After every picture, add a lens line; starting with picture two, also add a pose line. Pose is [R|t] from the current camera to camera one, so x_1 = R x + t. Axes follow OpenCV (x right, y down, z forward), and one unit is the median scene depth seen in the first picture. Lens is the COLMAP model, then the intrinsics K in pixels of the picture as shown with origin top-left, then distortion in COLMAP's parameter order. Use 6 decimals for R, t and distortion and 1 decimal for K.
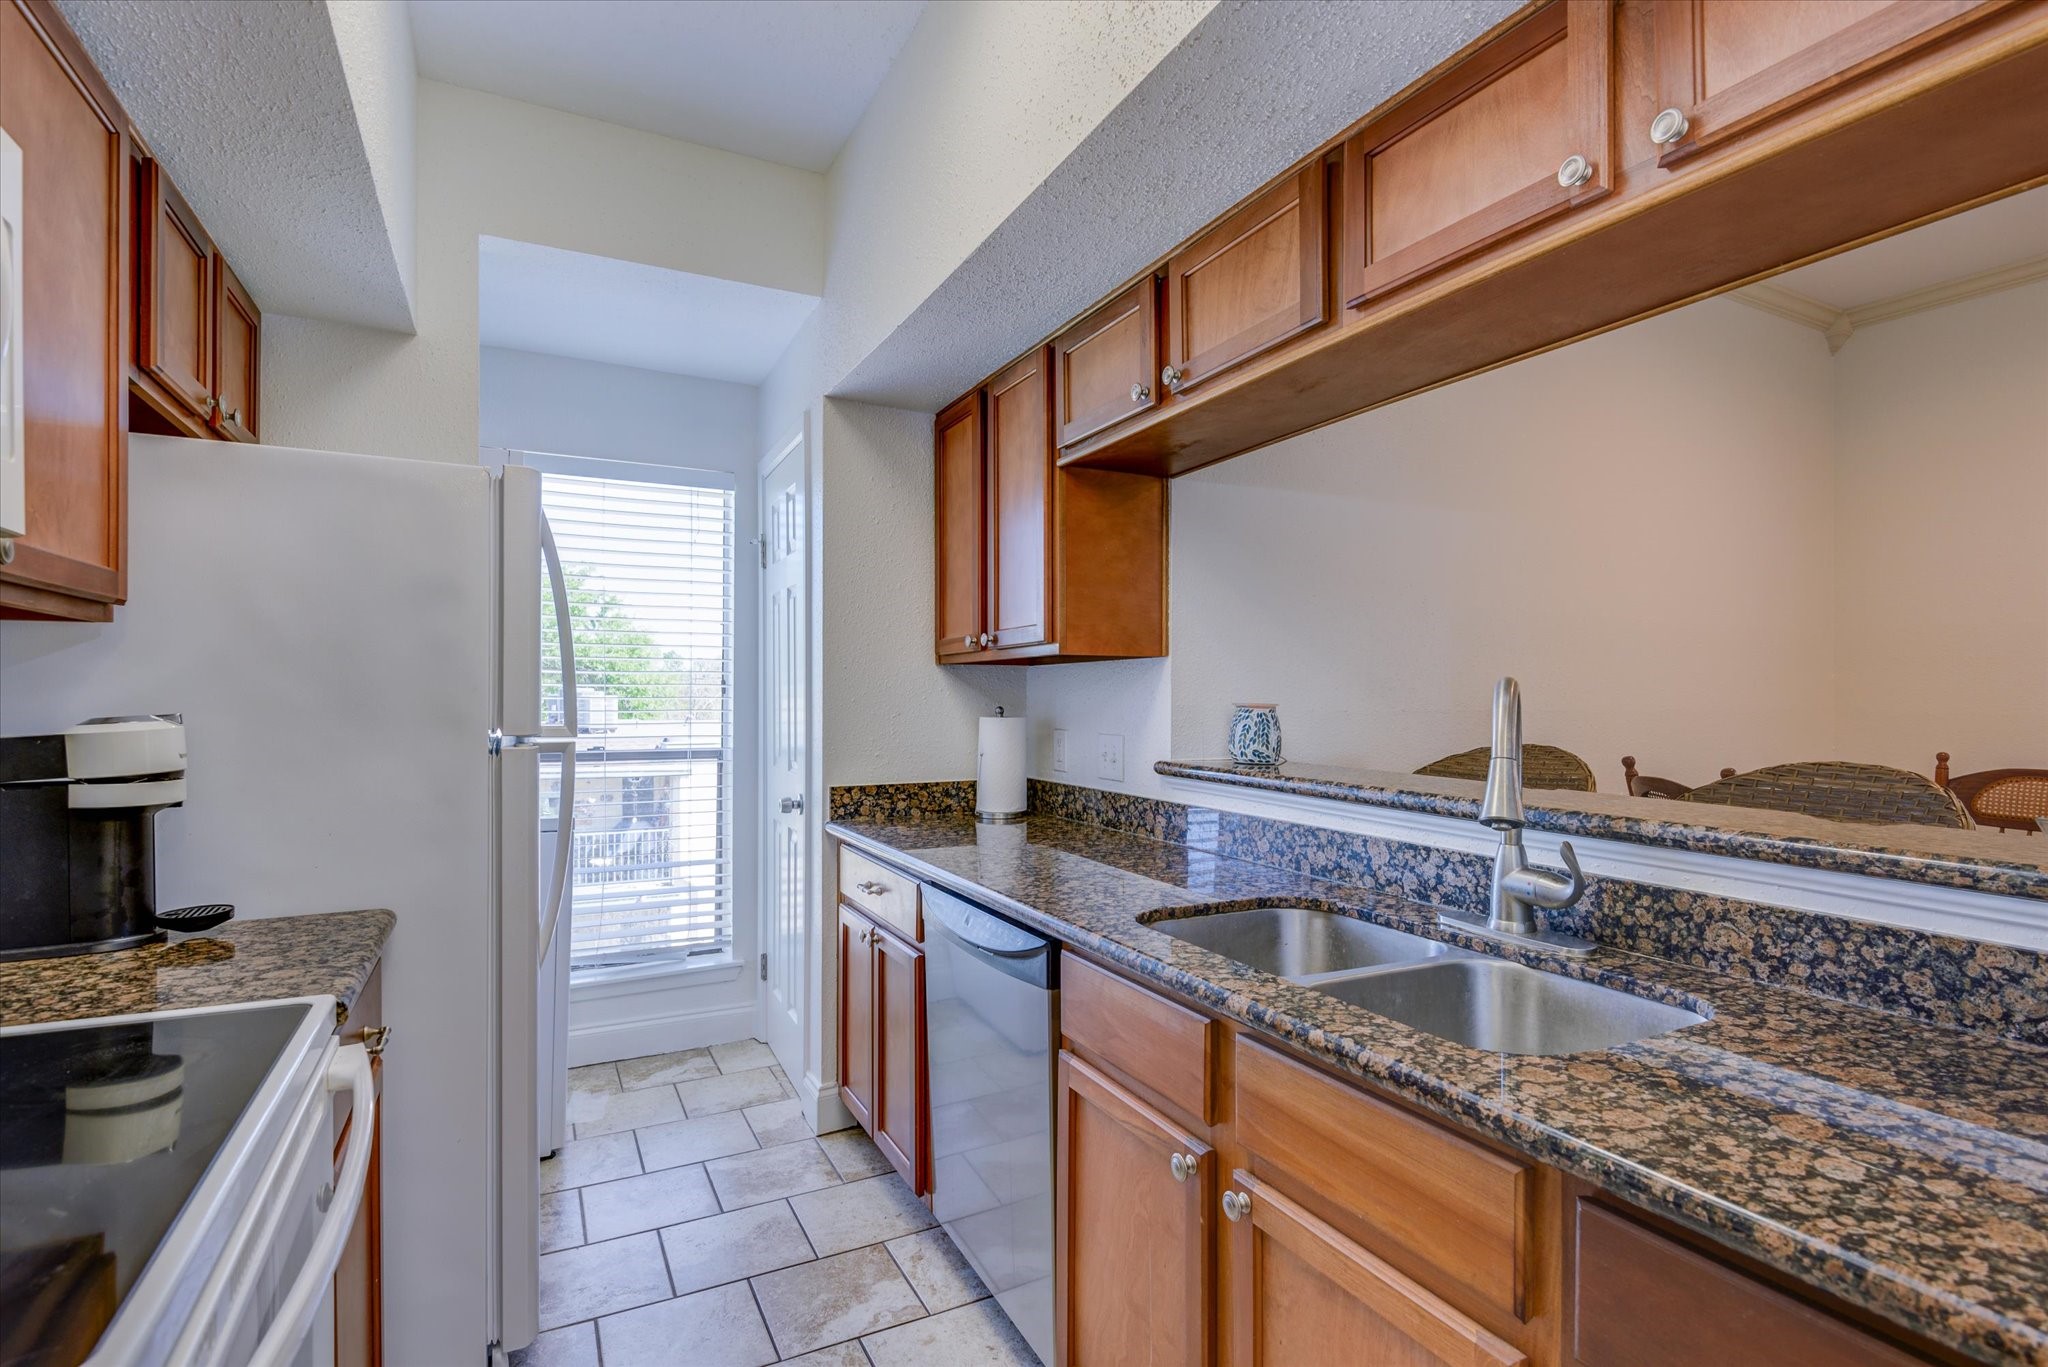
lens RADIAL K [[998.7, 0, 1022.7], [0, 998.7, 692.6], [0, 0, 1]] dist [0.042738, -0.030820]
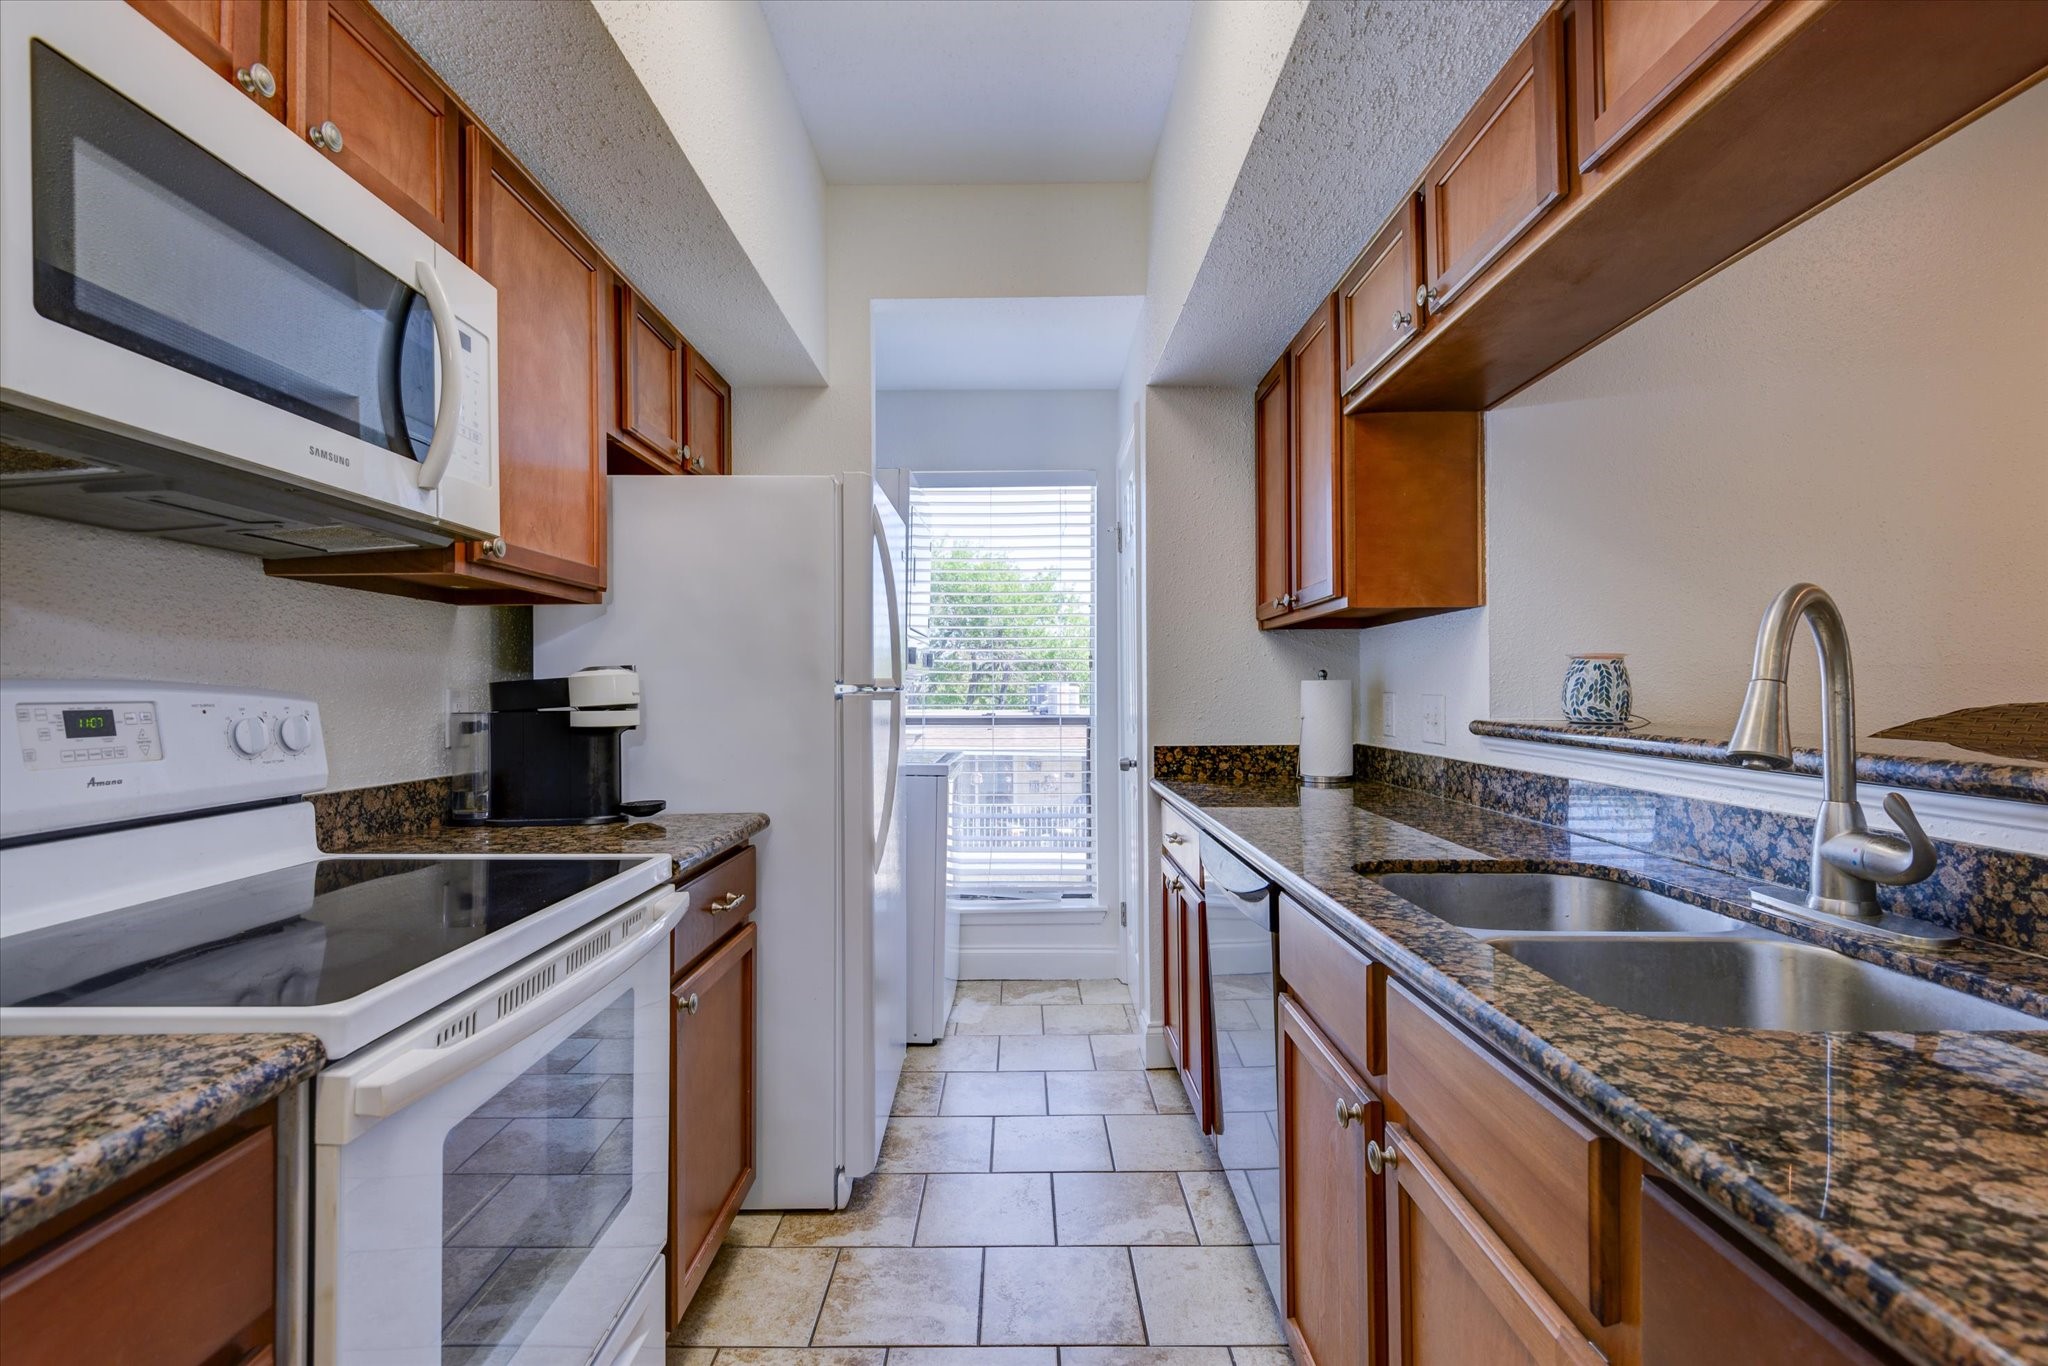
lens RADIAL K [[949.2, 0, 1017.7], [0, 949.2, 676.2], [0, 0, 1]] dist [0.049088, -0.020720]
pose [[0.887887, -0.014326, -0.459838, 0.239746], [0.008365, 0.999853, -0.014997, 0.053472], [0.459985, 0.009469, 0.887876, 0.035734]]
